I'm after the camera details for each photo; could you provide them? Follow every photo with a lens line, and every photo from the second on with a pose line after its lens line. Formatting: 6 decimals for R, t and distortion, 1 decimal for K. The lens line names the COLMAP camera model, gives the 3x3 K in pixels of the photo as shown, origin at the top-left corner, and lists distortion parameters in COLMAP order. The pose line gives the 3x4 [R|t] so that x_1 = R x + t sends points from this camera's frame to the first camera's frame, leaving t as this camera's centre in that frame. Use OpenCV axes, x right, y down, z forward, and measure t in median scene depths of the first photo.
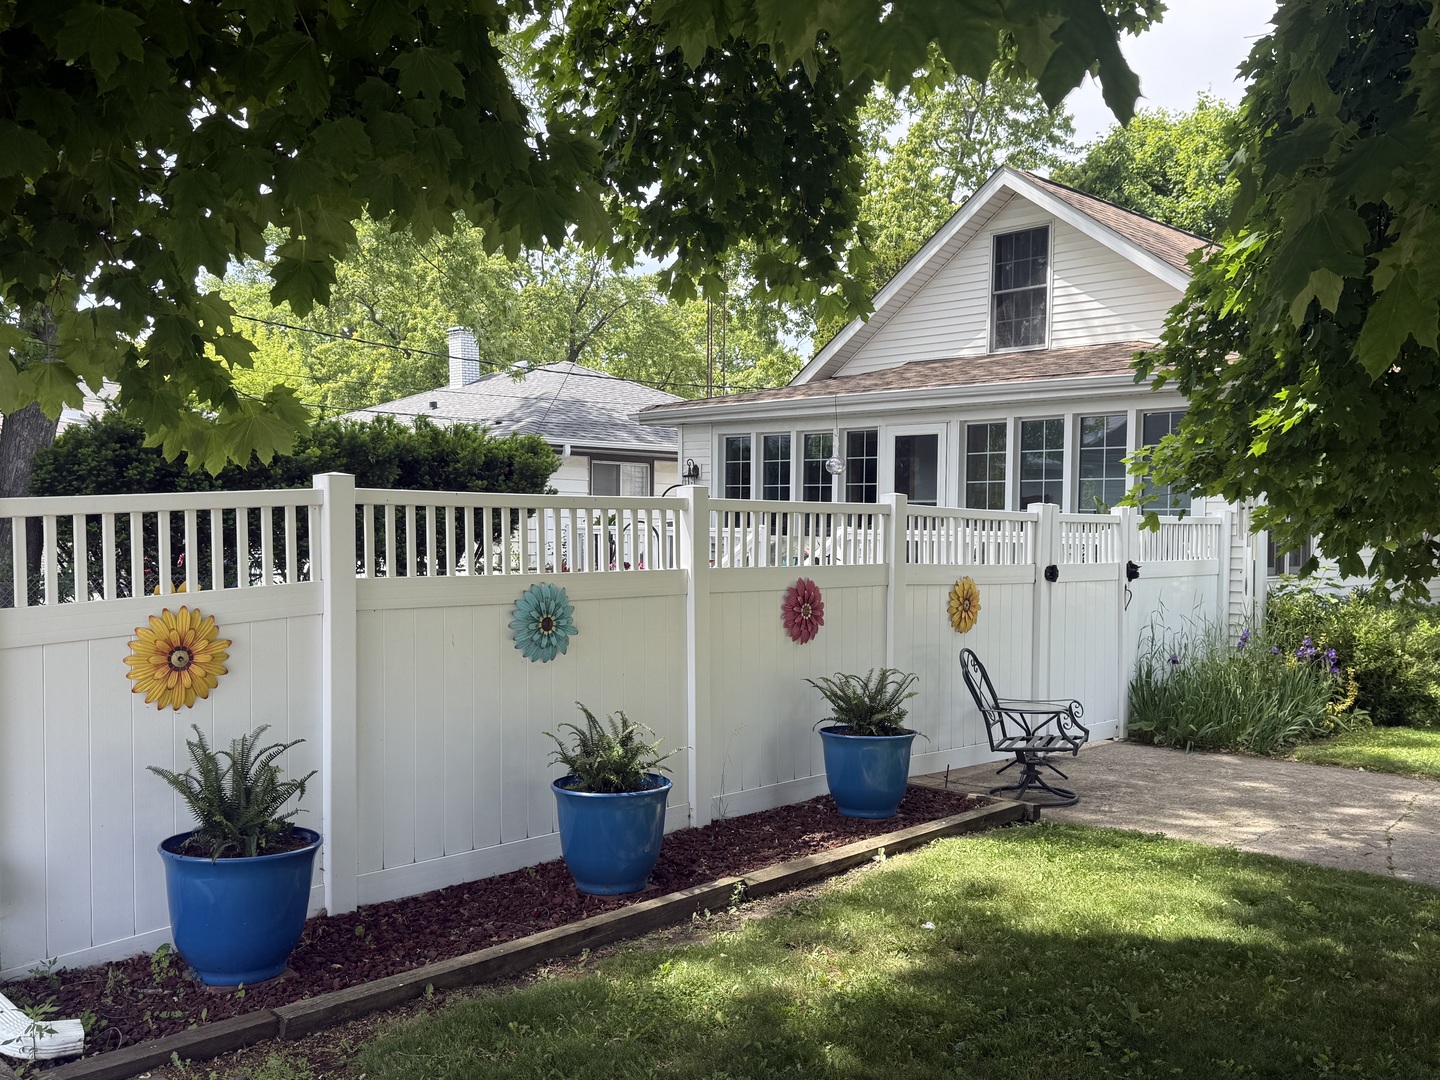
lens RADIAL K [[1317.0, 0, 721.4], [0, 1317.0, 548.1], [0, 0, 1]] dist [0.051081, 0.000000]
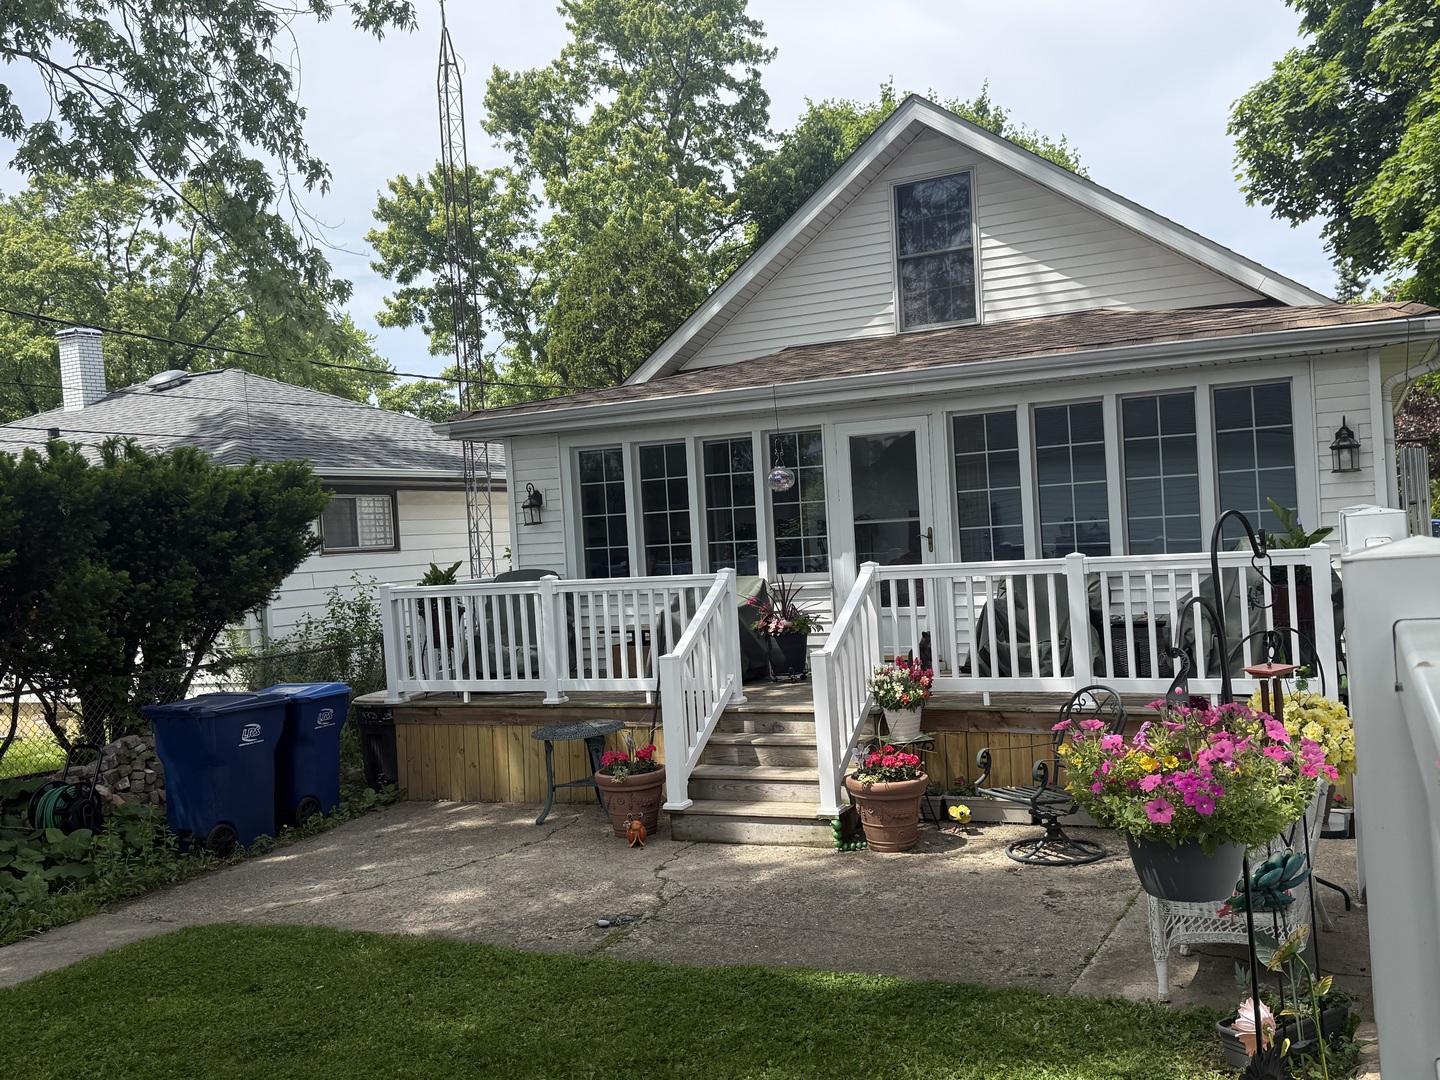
lens RADIAL K [[1317.0, 0, 717.5], [0, 1317.0, 535.3], [0, 0, 1]] dist [0.051081, 0.000000]
pose [[0.946102, -0.063103, 0.317663, -0.161288], [0.072123, 0.997256, -0.016704, -0.020000], [-0.315737, 0.038714, 0.948057, 0.284723]]
